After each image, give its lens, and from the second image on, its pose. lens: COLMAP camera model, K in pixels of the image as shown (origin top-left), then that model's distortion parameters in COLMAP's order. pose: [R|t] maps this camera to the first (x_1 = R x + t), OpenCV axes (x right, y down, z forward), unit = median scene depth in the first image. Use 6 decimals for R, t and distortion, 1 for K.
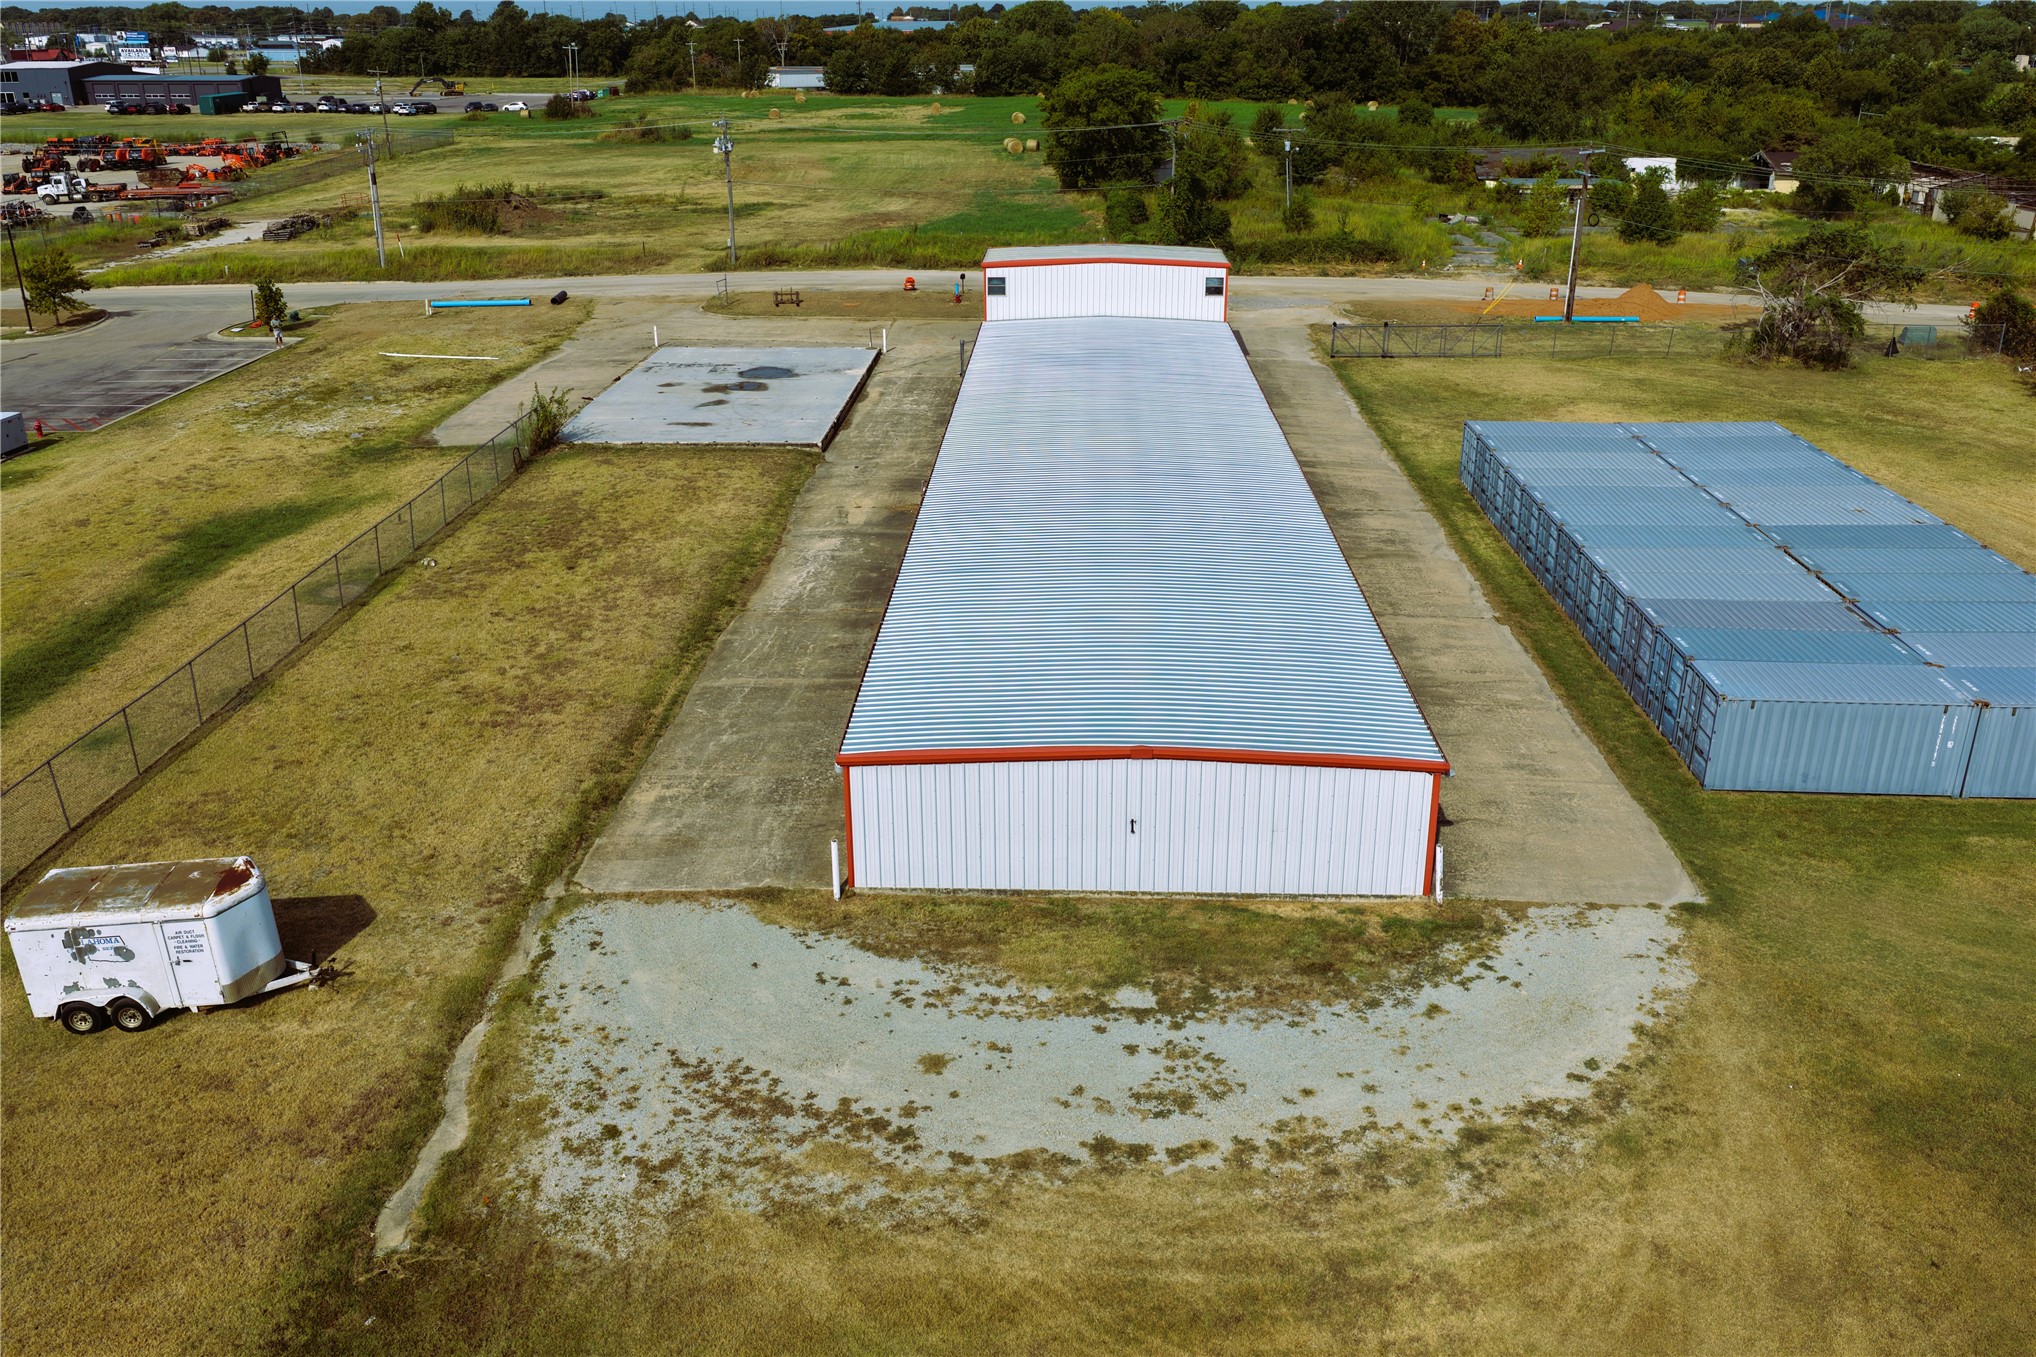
lens RADIAL K [[1690.1, 0, 1018.2], [0, 1690.1, 679.9], [0, 0, 1]] dist [0.000385, 0.006166]
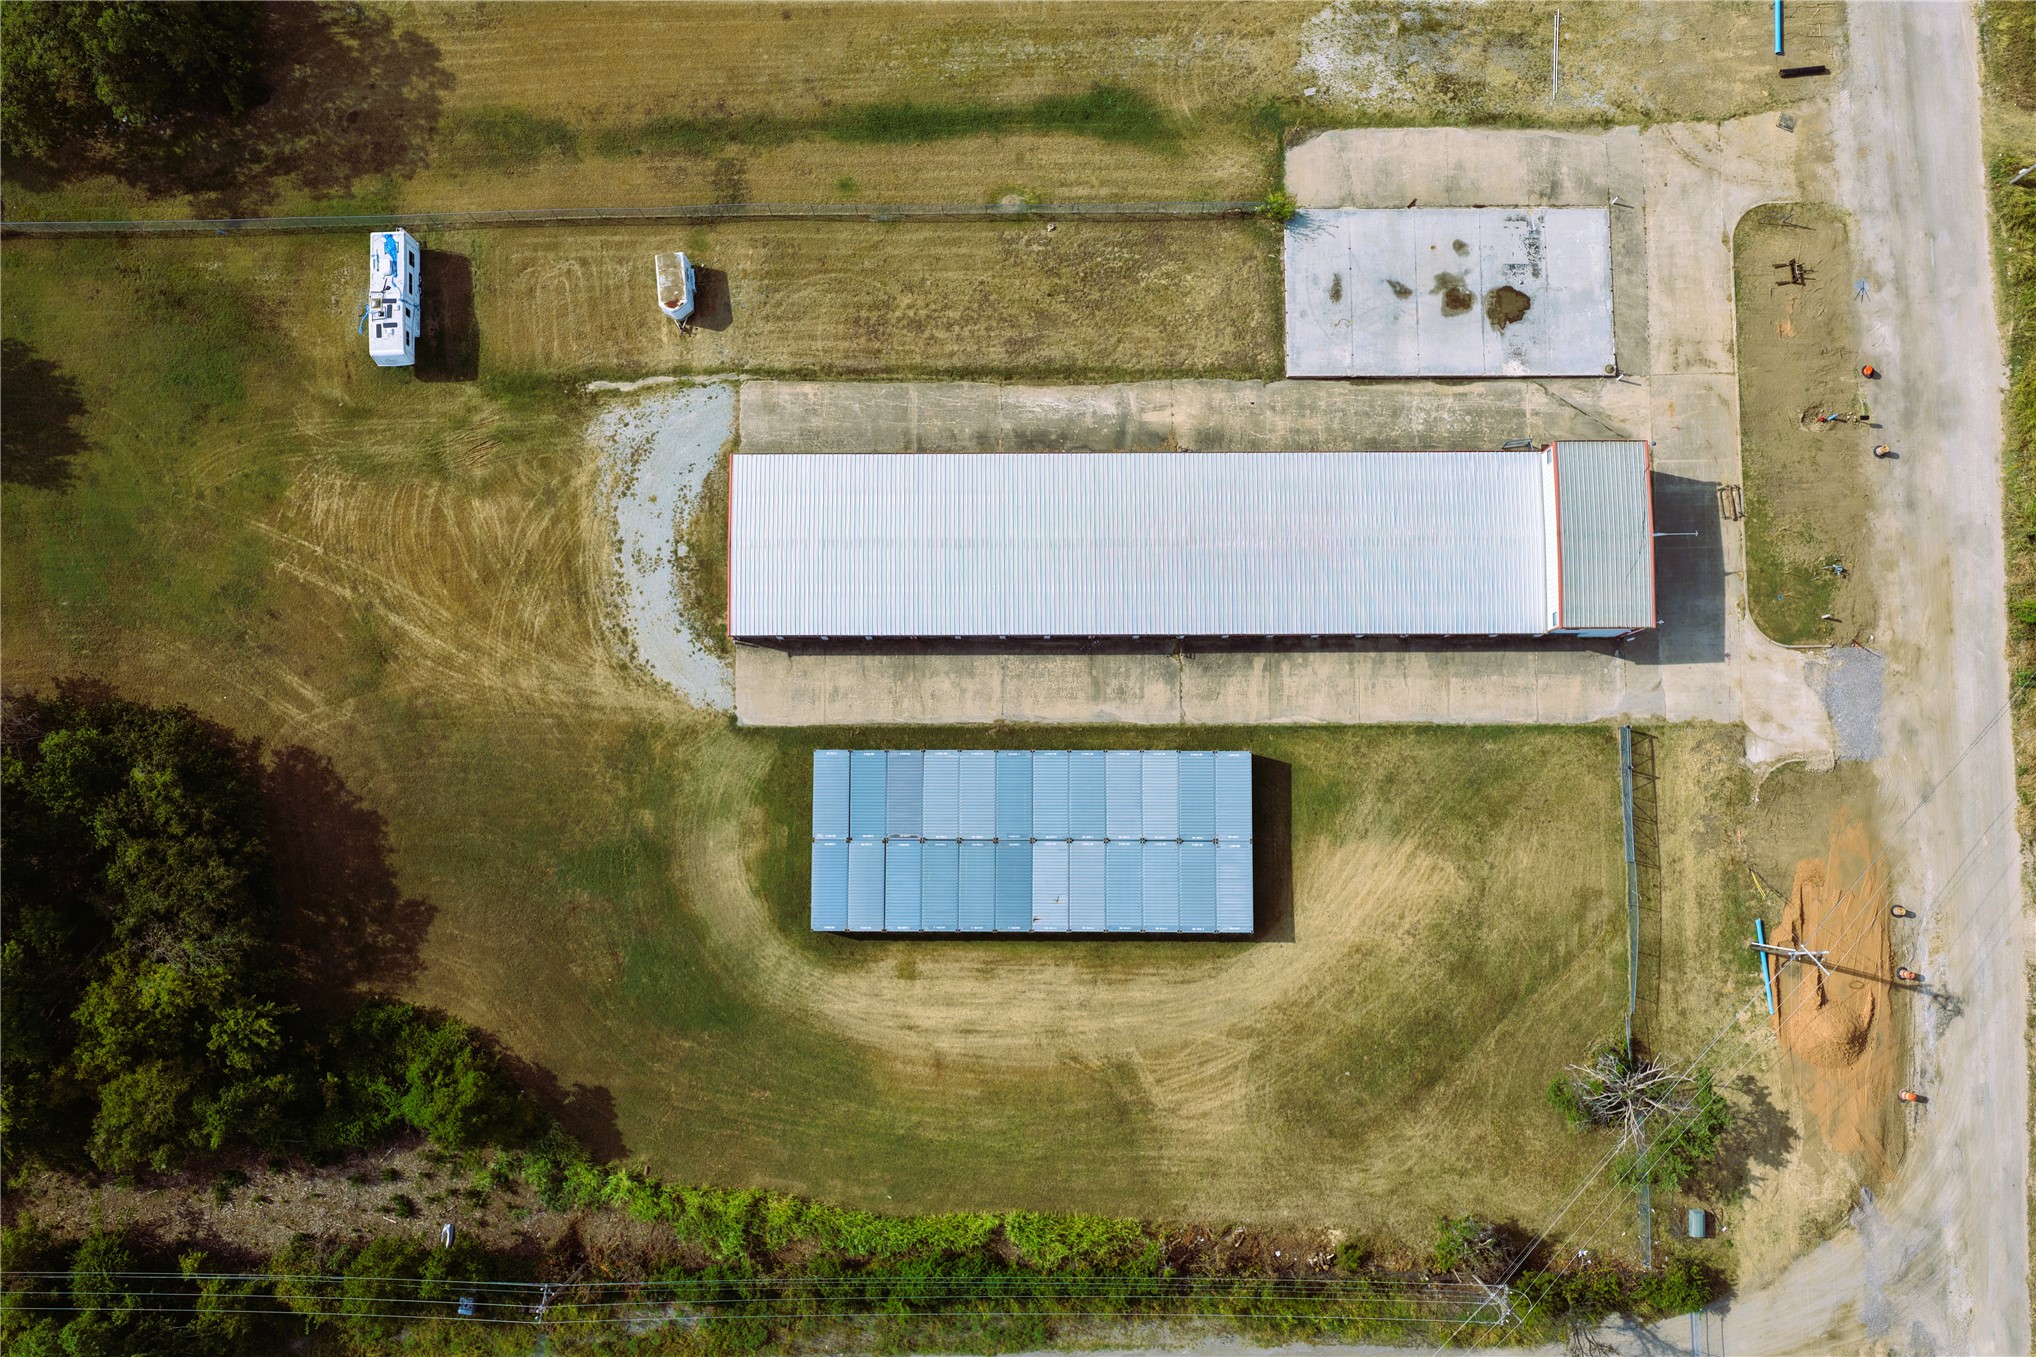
lens RADIAL K [[1690.1, 0, 1020.5], [0, 1690.1, 669.9], [0, 0, 1]] dist [0.000385, 0.006166]
pose [[0.036959, 0.994363, -0.099380, 0.564920], [-0.357971, 0.106022, 0.927694, -2.711359], [0.933001, 0.001289, 0.359872, 0.290867]]
